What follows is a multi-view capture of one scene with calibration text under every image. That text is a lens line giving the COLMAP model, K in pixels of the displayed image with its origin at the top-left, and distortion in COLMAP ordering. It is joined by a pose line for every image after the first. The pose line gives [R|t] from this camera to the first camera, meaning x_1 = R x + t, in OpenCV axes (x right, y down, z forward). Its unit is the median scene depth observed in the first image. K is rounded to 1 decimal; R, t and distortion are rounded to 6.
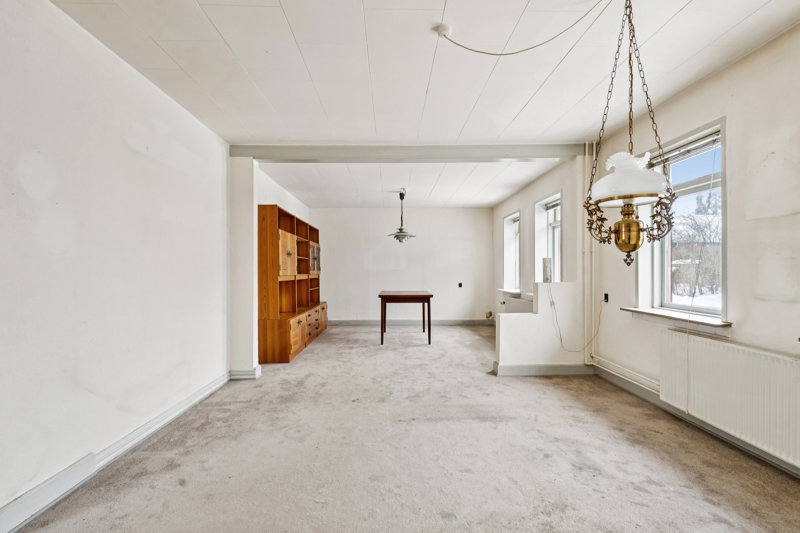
lens RADIAL K [[379.1, 0, 403.0], [0, 379.1, 271.0], [0, 0, 1]] dist [-0.005228, 0.001574]
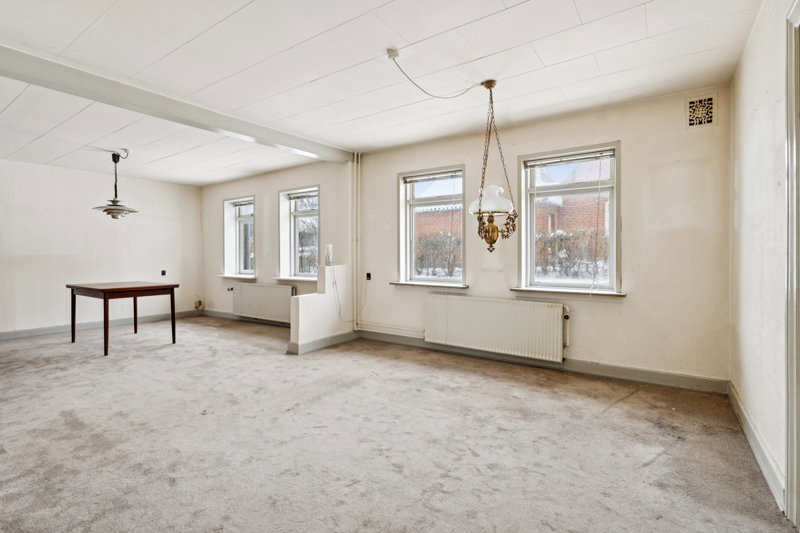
lens RADIAL K [[379.1, 0, 404.3], [0, 379.1, 258.6], [0, 0, 1]] dist [-0.005228, 0.001574]
pose [[0.594824, -0.008126, 0.803815, -0.501266], [0.002925, 0.999964, 0.007944, 0.000296], [-0.803851, -0.002374, 0.594826, 0.152213]]
